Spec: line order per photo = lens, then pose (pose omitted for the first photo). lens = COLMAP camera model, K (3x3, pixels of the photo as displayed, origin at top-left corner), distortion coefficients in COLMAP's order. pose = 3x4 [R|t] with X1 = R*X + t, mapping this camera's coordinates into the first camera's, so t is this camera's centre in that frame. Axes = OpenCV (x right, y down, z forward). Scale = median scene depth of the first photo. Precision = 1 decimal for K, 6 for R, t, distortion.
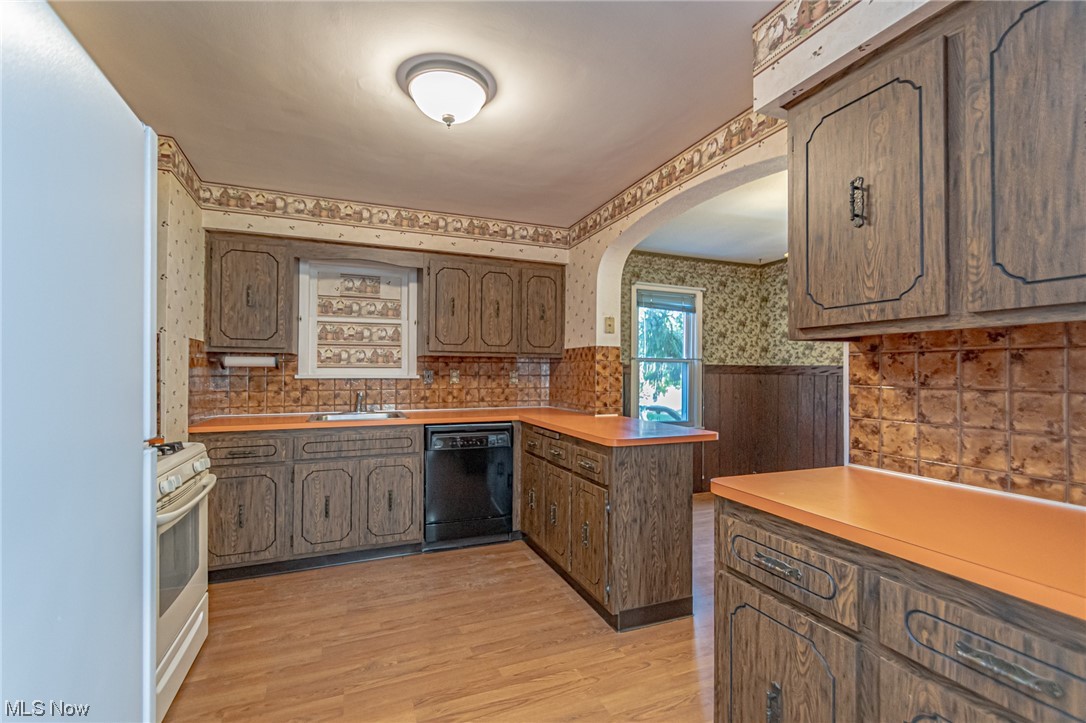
lens RADIAL K [[475.0, 0, 543.1], [0, 475.0, 367.2], [0, 0, 1]] dist [-0.008482, -0.000167]
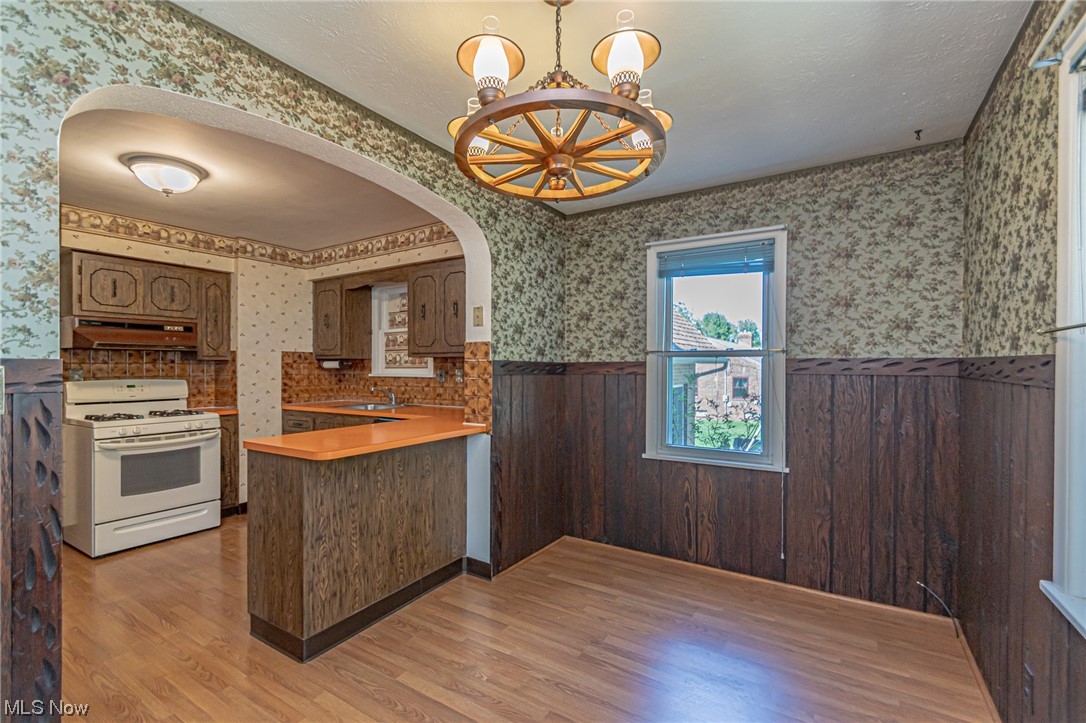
lens RADIAL K [[475.0, 0, 544.9], [0, 475.0, 366.9], [0, 0, 1]] dist [-0.008482, -0.000167]
pose [[0.585786, -0.005482, -0.810447, 0.870506], [0.010627, 0.999943, 0.000917, 0.000461], [0.810396, -0.009150, 0.585811, 0.600318]]
